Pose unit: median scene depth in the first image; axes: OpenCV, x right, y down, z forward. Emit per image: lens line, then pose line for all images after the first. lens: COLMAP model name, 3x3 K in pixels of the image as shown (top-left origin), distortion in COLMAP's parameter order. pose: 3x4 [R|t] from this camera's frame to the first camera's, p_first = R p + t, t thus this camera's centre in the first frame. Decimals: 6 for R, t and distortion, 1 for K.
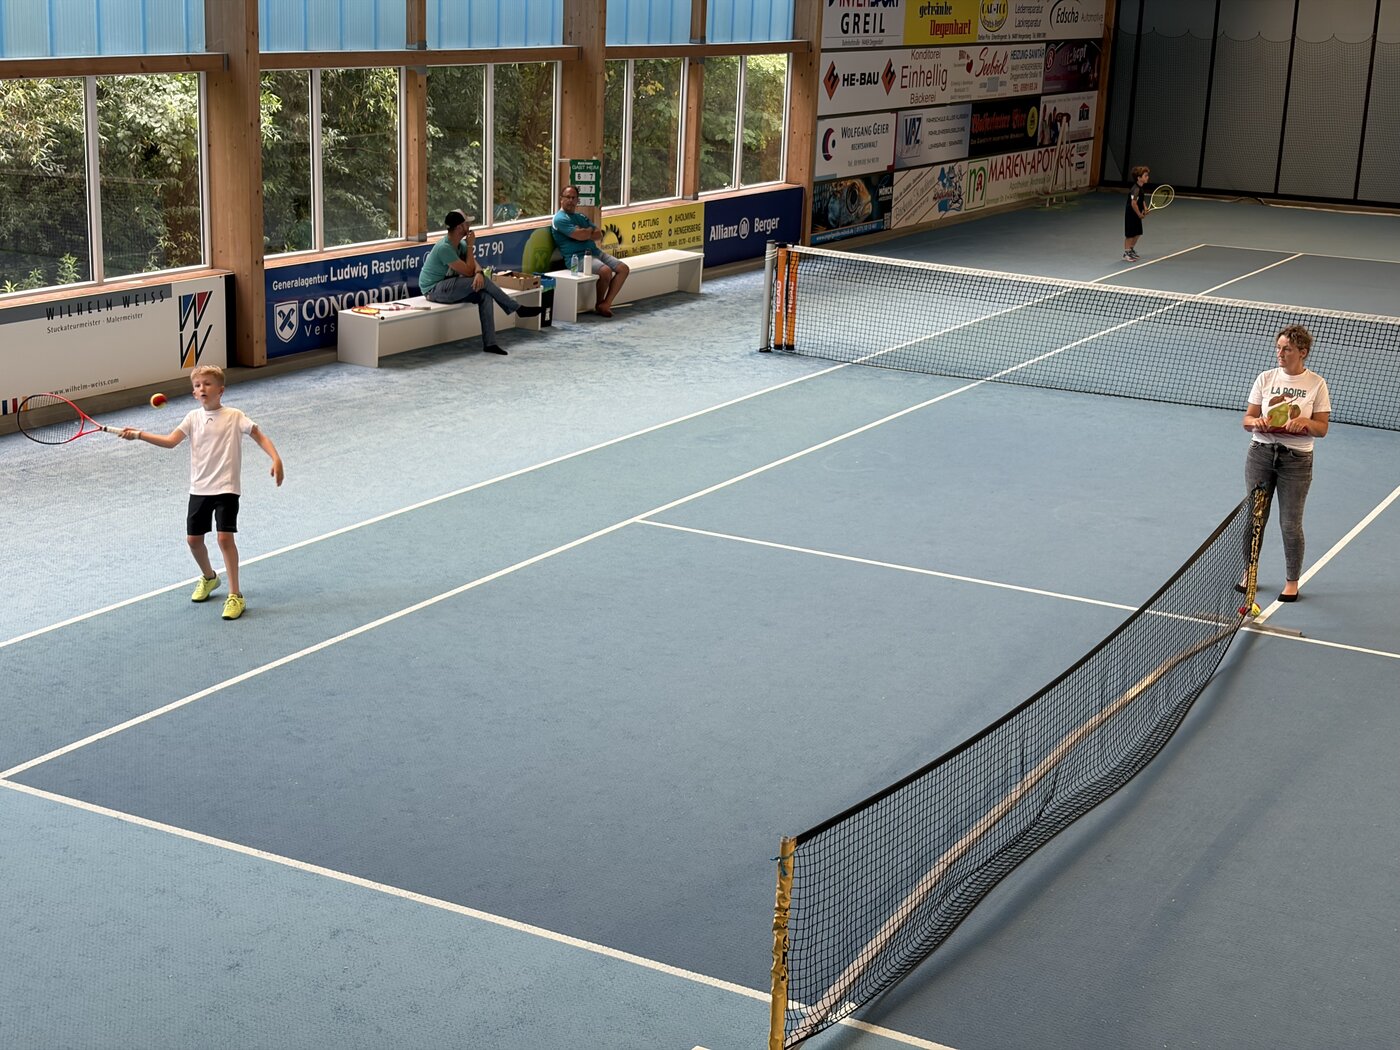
lens RADIAL K [[2101.0, 0, 696.1], [0, 2101.0, 530.1], [0, 0, 1]] dist [0.253833, -0.991661]
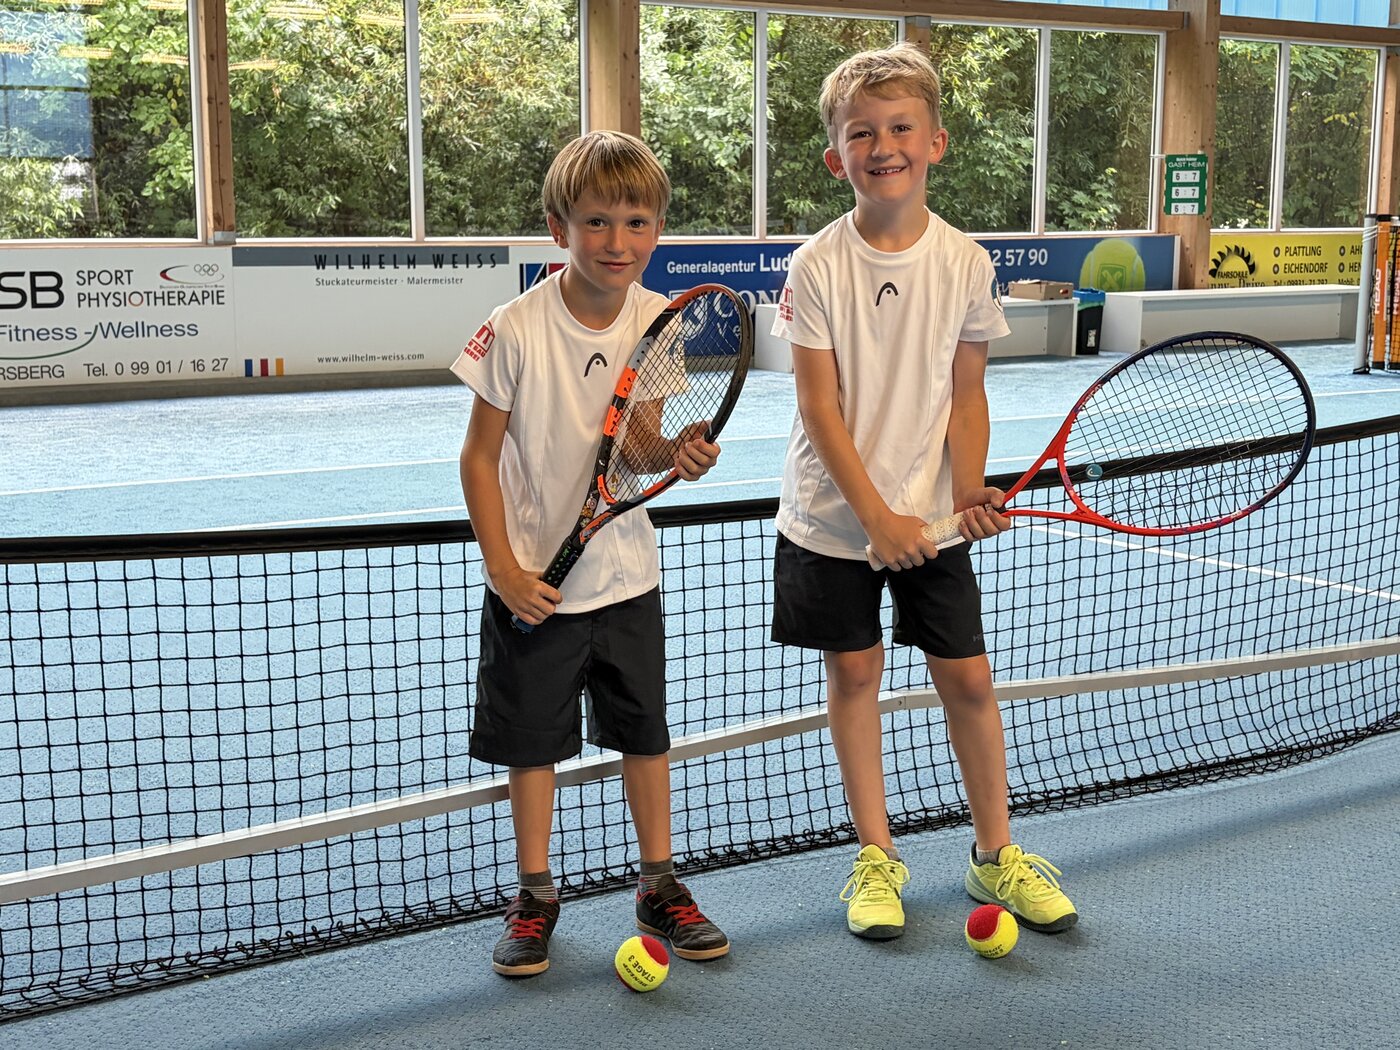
lens RADIAL K [[2057.2, 0, 700.0], [0, 2057.2, 525.0], [0, 0, 1]] dist [0.294721, -1.344755]
pose [[0.887070, 0.033784, -0.460398, 0.160591], [-0.085736, 0.992024, -0.092397, 0.048927], [0.453604, 0.121435, 0.882891, 0.292824]]
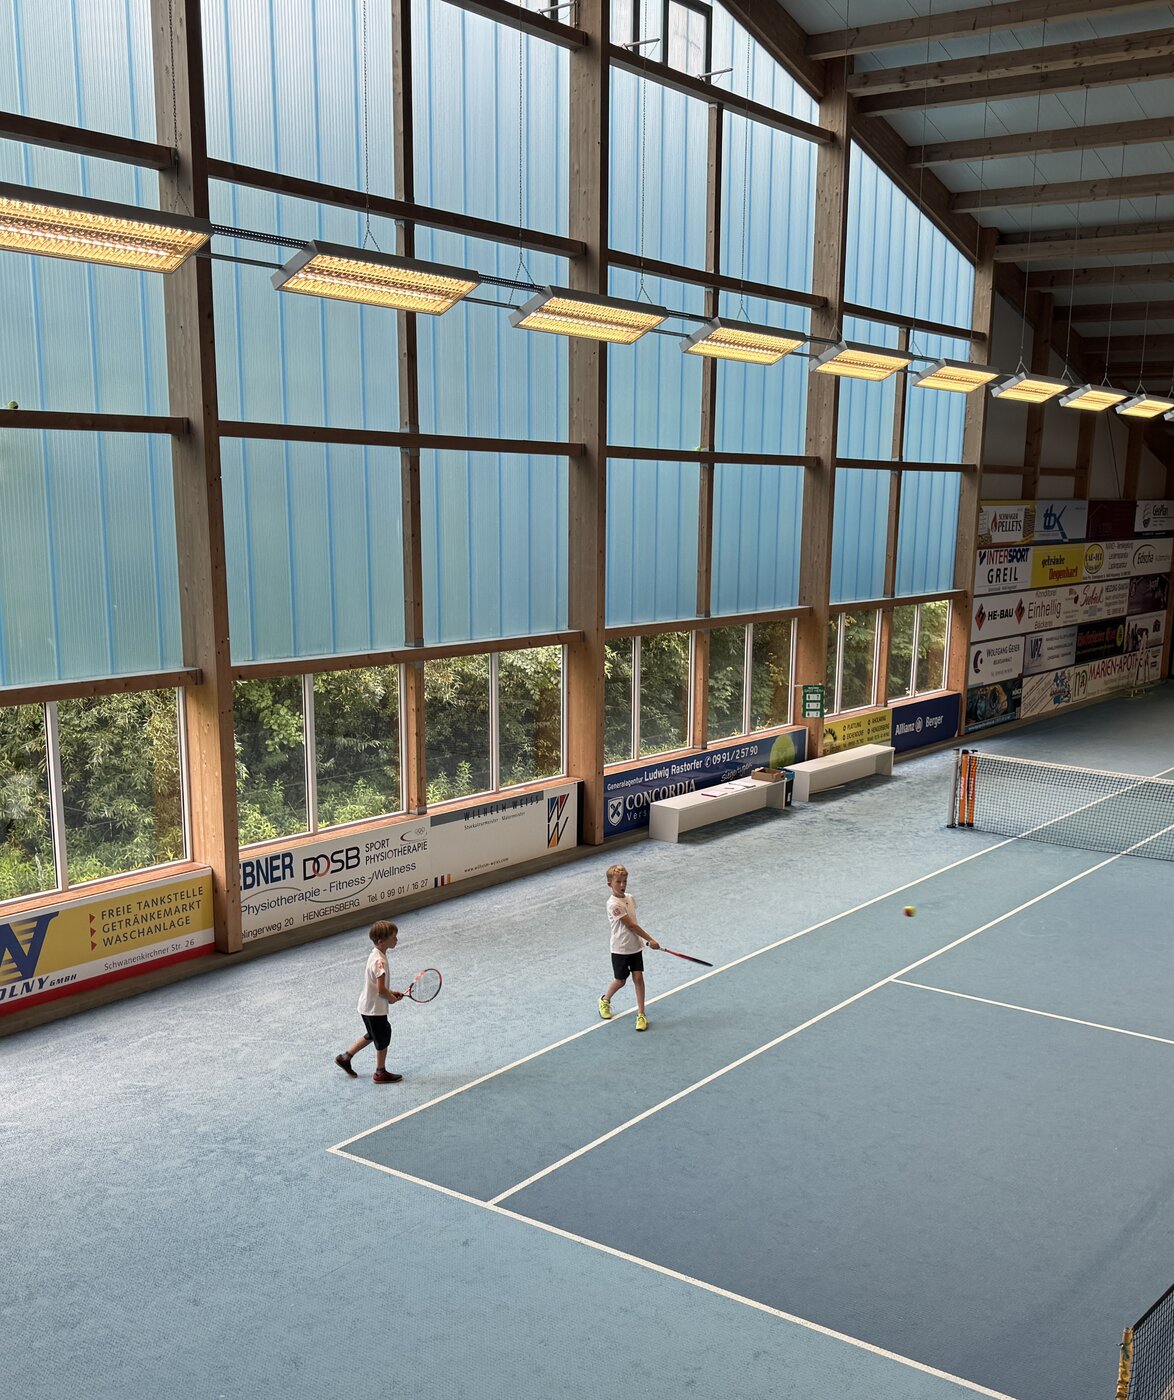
lens RADIAL K [[1508.8, 0, 667.6], [0, 1508.8, 801.5], [0, 0, 1]] dist [0.192048, -0.387381]
pose [[0.994527, 0.003834, -0.104412, -0.048227], [-0.010100, 0.998174, -0.059553, -0.041149], [0.103993, 0.060282, 0.992749, -0.003210]]
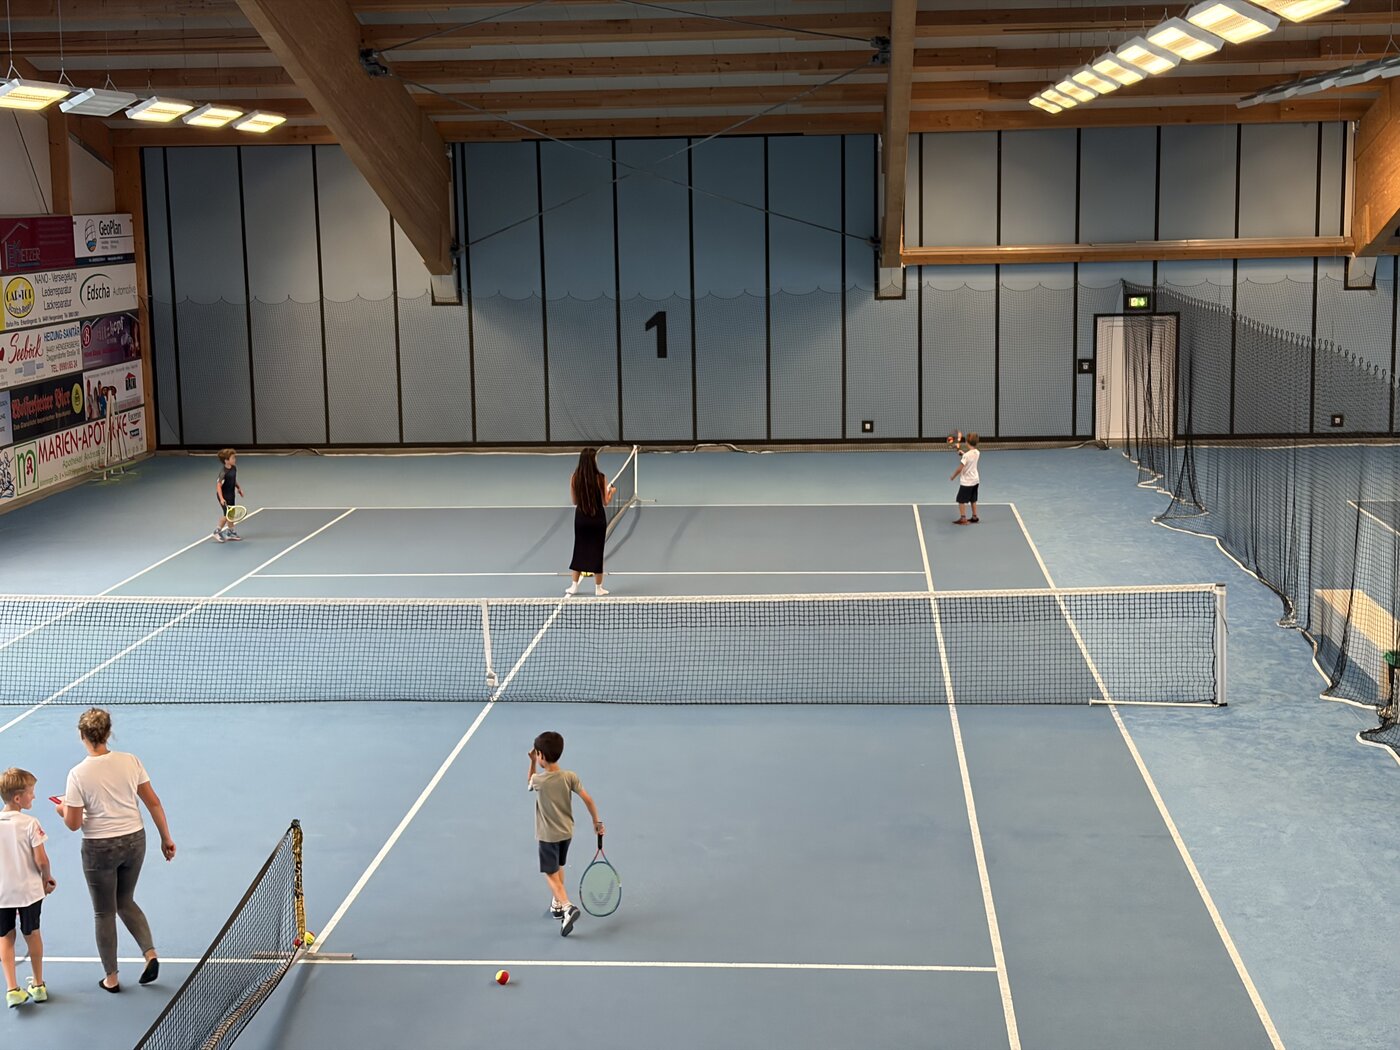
lens RADIAL K [[2098.6, 0, 700.0], [0, 2098.6, 525.0], [0, 0, 1]] dist [0.214494, -0.847092]
pose [[0.907503, -0.117299, 0.403336, 0.024366], [0.156406, 0.985532, -0.065298, -0.038880], [-0.389841, 0.122342, 0.912719, -0.030427]]
